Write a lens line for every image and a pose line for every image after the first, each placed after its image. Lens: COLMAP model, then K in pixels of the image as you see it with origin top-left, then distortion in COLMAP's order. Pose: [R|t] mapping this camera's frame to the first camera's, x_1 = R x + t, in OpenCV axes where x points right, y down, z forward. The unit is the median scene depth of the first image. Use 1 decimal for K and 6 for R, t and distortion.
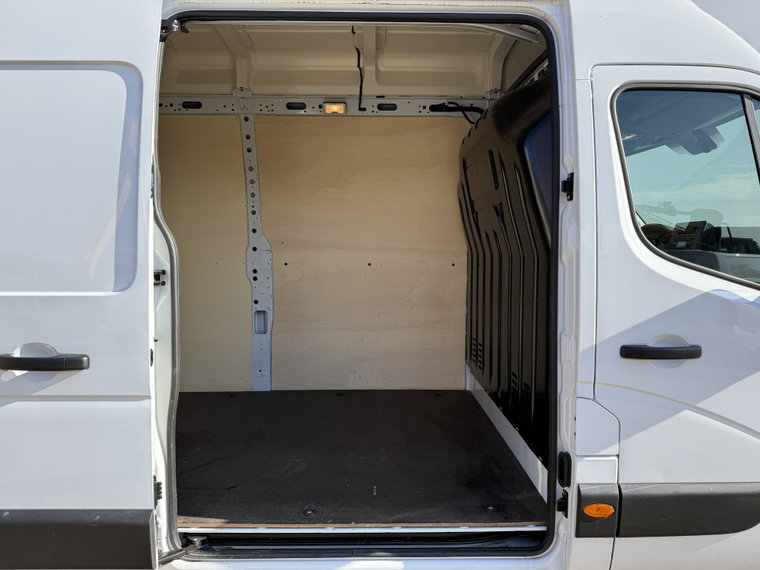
lens RADIAL K [[533.3, 0, 380.0], [0, 533.3, 285.0], [0, 0, 1]] dist [-0.010316, -0.004253]
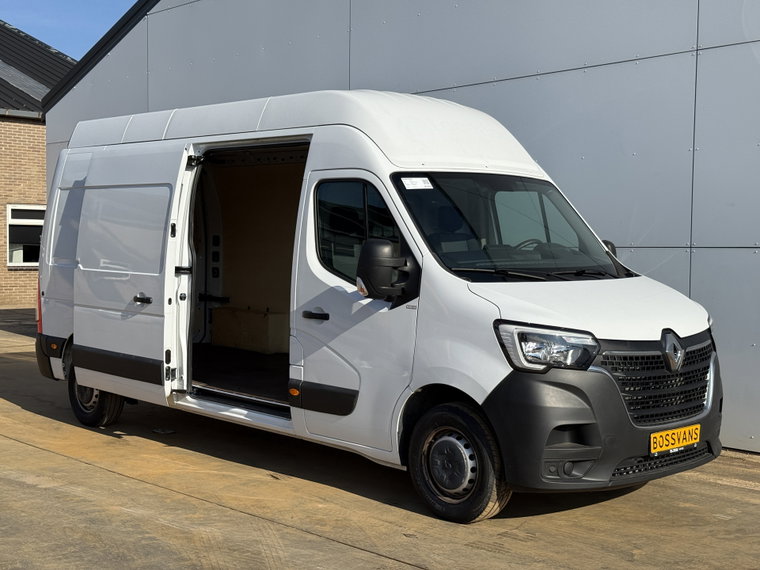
lens RADIAL K [[1060.9, 0, 380.0], [0, 1060.9, 285.0], [0, 0, 1]] dist [0.018988, -0.010133]
pose [[0.676778, 0.047034, -0.734684, 3.611406], [-0.055011, 0.998398, 0.013242, -0.054672], [0.734129, 0.031454, 0.678281, -1.530443]]
